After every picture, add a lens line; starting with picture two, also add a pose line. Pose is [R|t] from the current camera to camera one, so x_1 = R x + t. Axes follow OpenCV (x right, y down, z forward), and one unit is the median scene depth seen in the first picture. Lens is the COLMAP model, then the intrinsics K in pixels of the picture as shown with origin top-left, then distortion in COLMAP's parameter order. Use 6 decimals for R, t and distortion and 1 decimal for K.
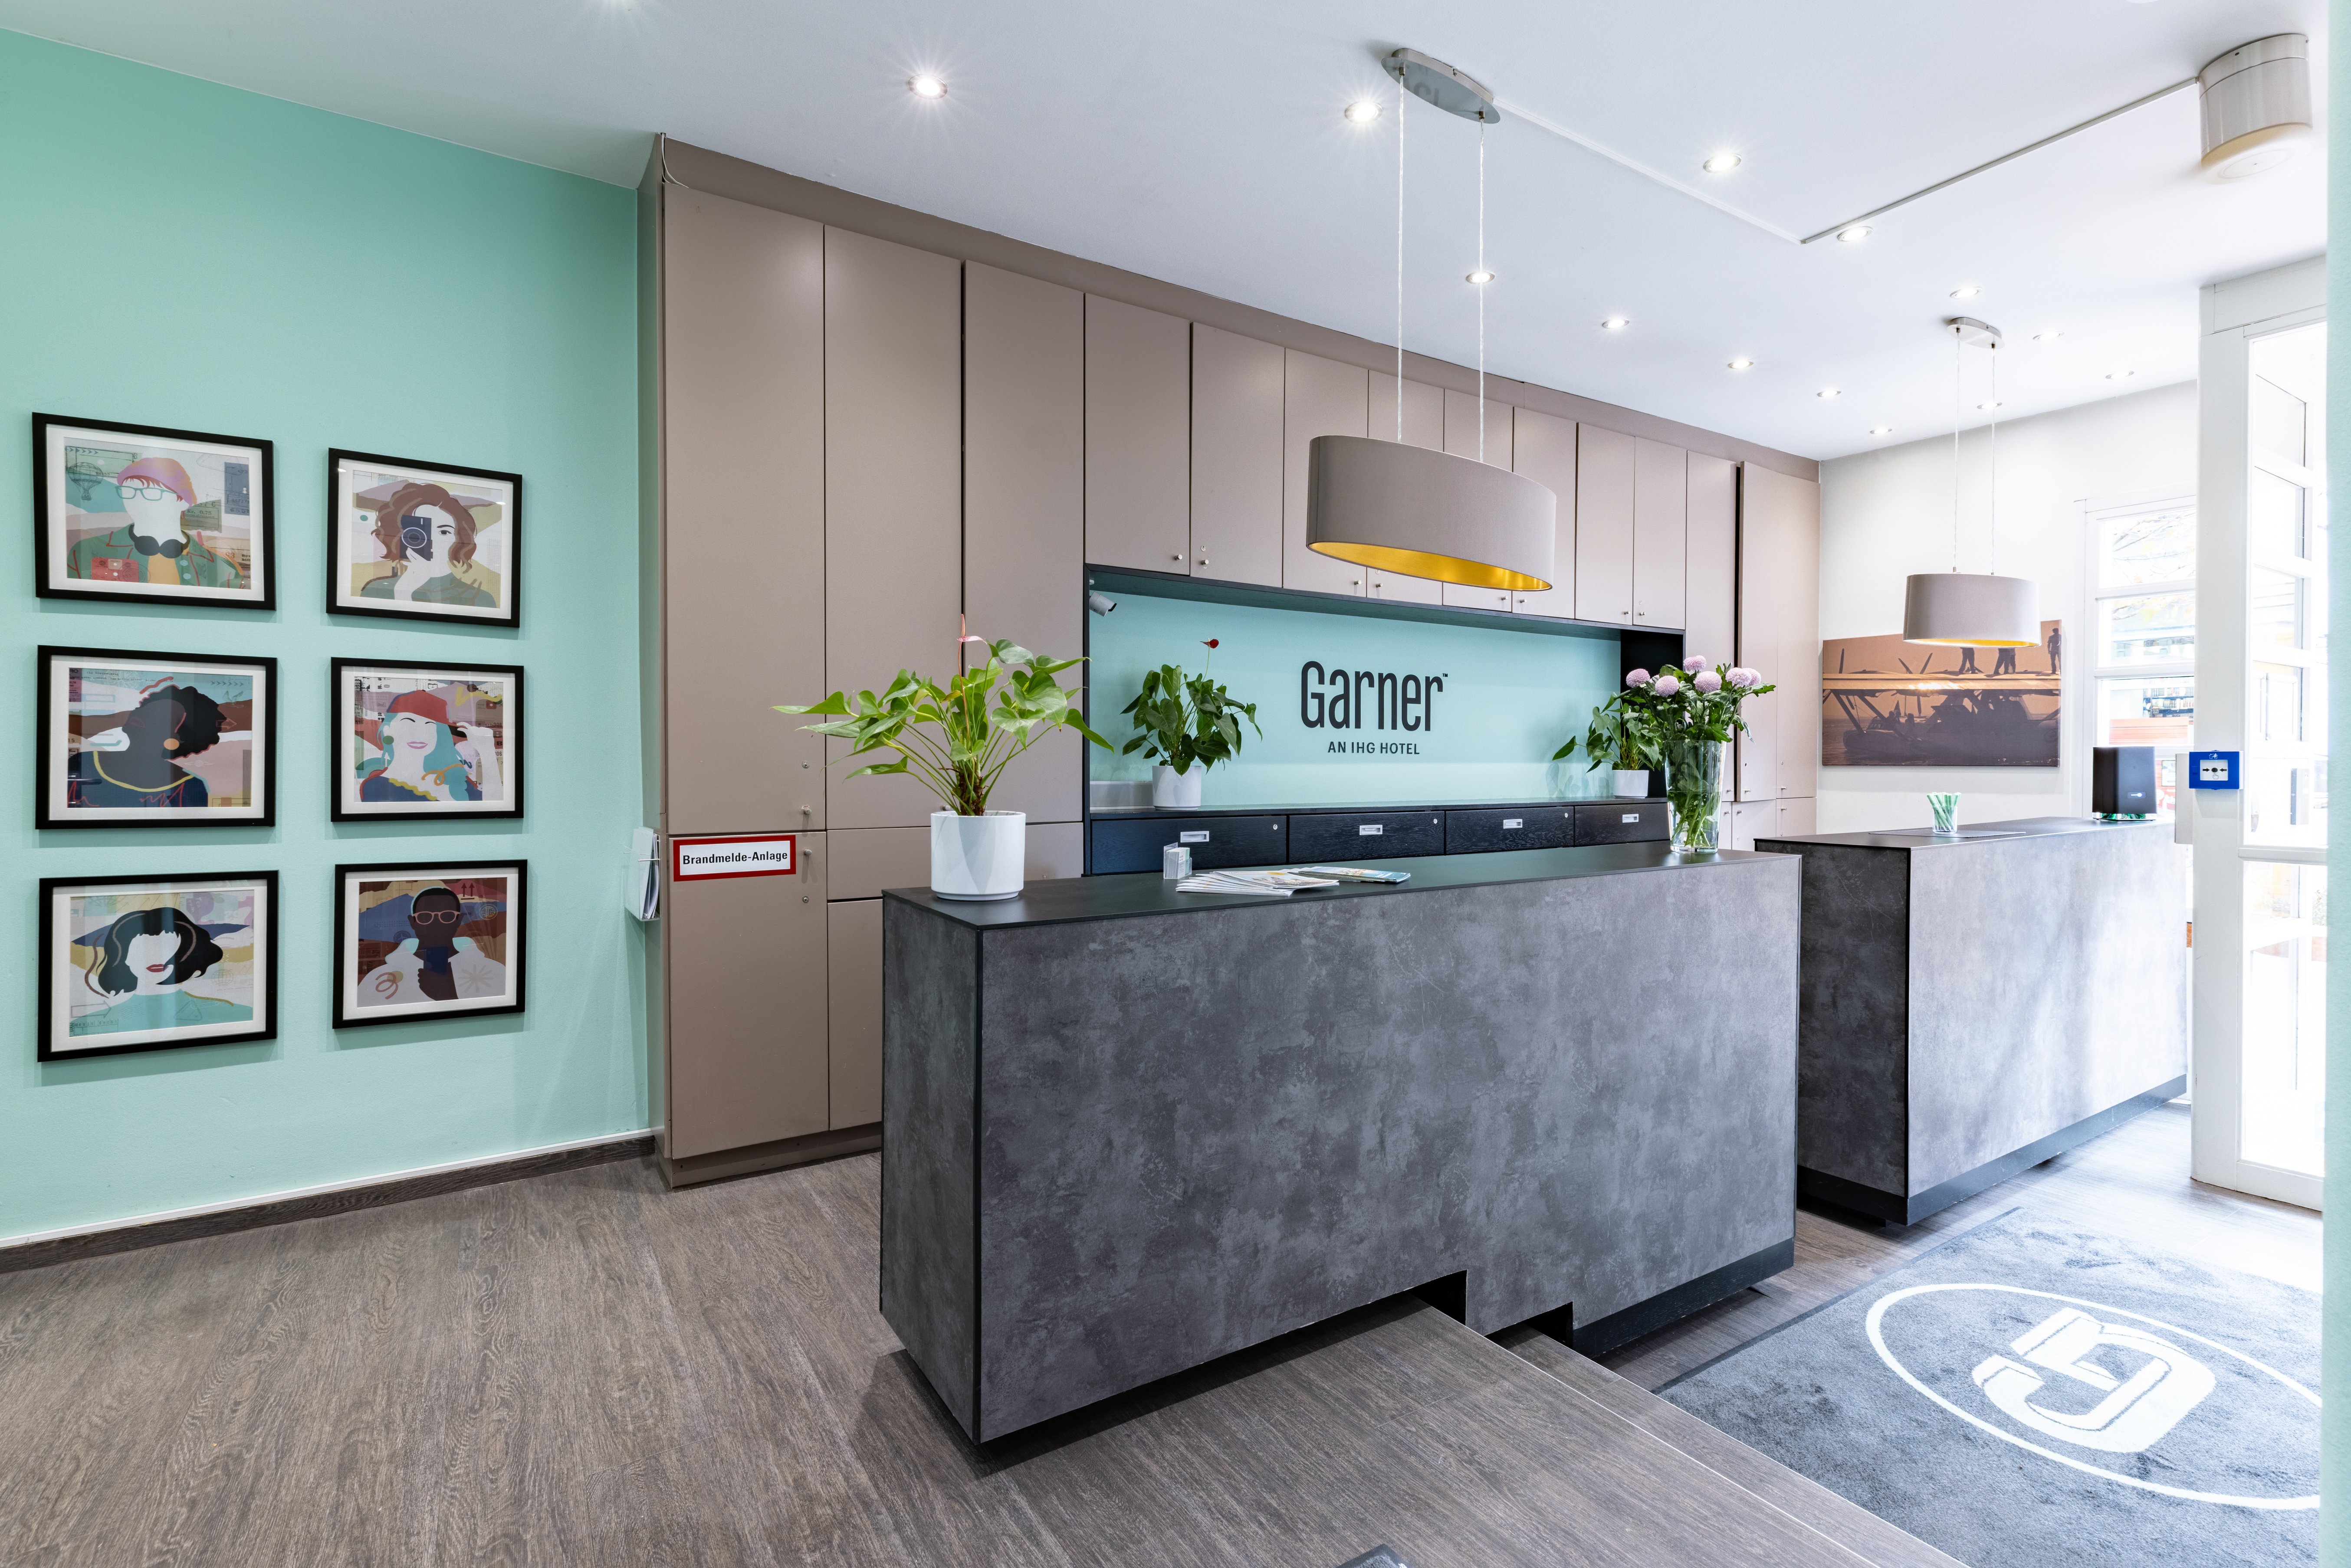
lens RADIAL K [[1106.7, 0, 1175.5], [0, 1106.7, 784.0], [0, 0, 1]] dist [0.002247, -0.000093]
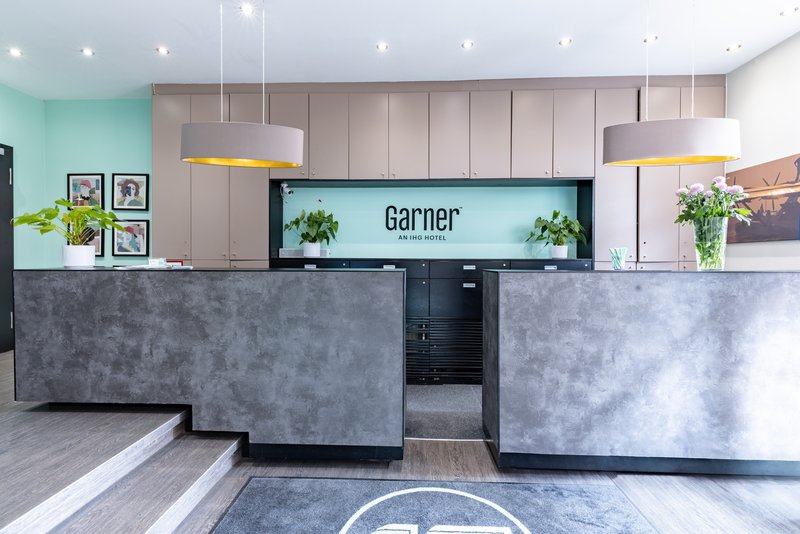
lens RADIAL K [[368.3, 0, 400.0], [0, 368.3, 267.0], [0, 0, 1]] dist [0.002710, 0.000246]
pose [[0.820037, 0.011562, -0.572193, 1.085882], [-0.013840, 0.999904, 0.000369, 0.063142], [0.572143, 0.007617, 0.820119, 0.451067]]
